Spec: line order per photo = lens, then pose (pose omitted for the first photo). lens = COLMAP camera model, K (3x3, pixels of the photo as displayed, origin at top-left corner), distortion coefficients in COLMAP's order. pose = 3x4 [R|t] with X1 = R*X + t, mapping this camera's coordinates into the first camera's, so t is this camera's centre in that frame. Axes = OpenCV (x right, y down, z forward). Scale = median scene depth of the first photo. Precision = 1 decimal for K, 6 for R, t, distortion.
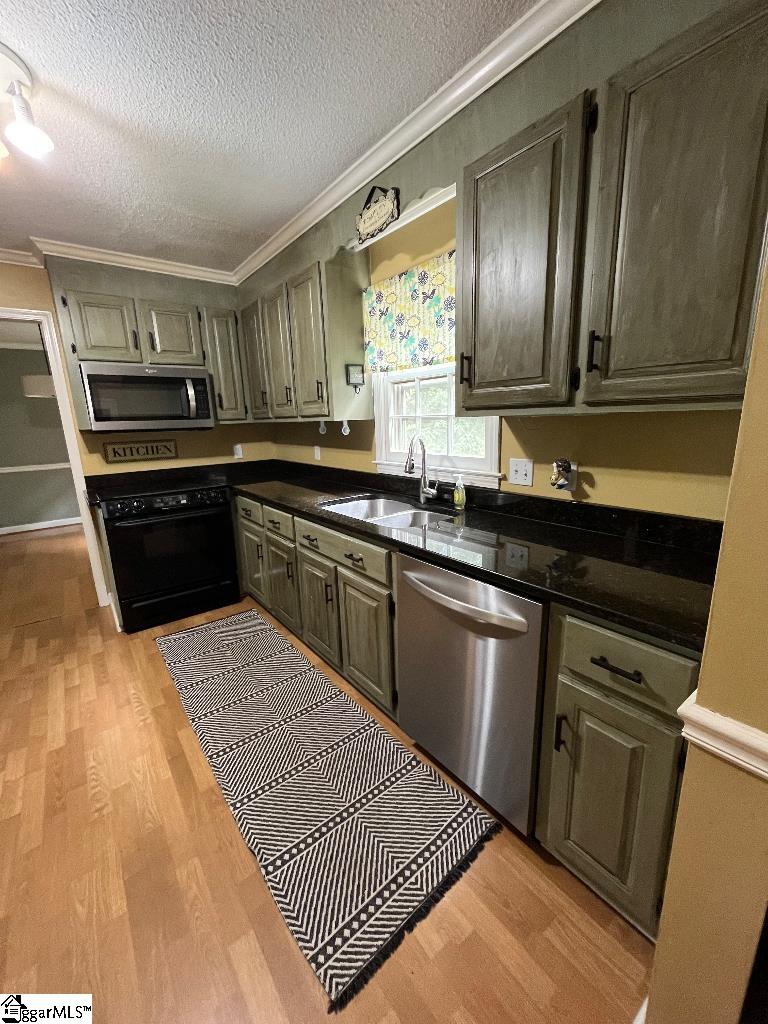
lens RADIAL K [[409.6, 0, 384.0], [0, 409.6, 512.0], [0, 0, 1]] dist [-0.000441, 0.000069]
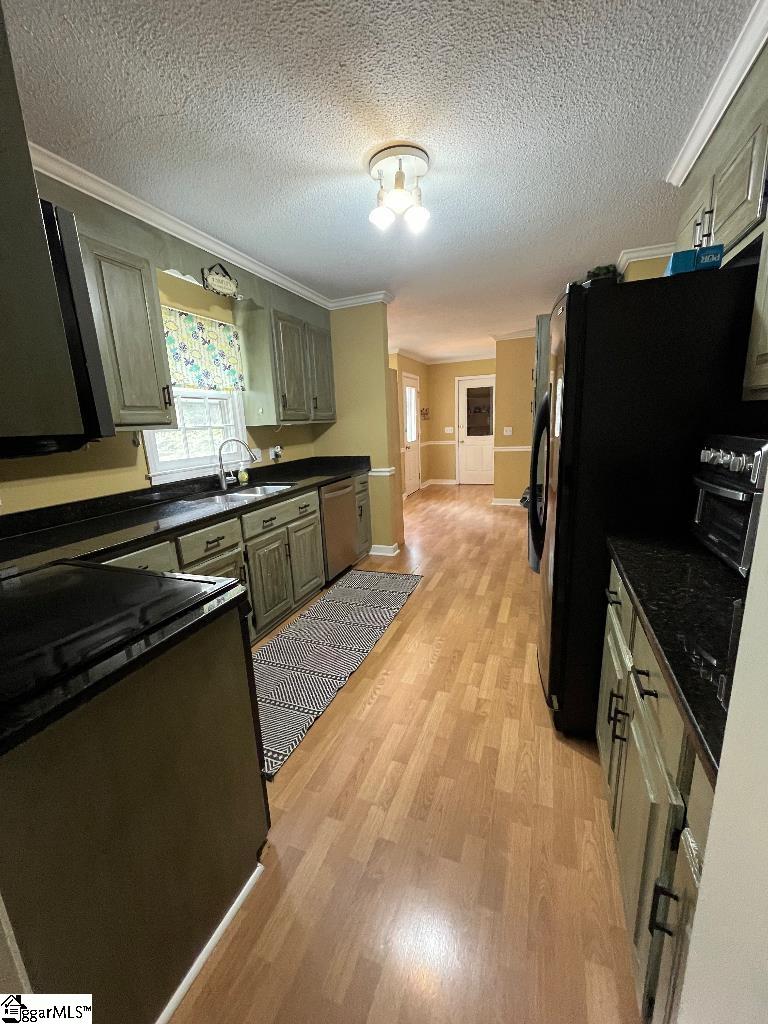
lens RADIAL K [[409.6, 0, 384.0], [0, 409.6, 512.0], [0, 0, 1]] dist [-0.000441, 0.000069]
pose [[-0.511101, -0.131188, 0.849450, -1.454252], [0.254154, 0.921024, 0.295162, -0.241814], [-0.821085, 0.366749, -0.437395, 1.301654]]
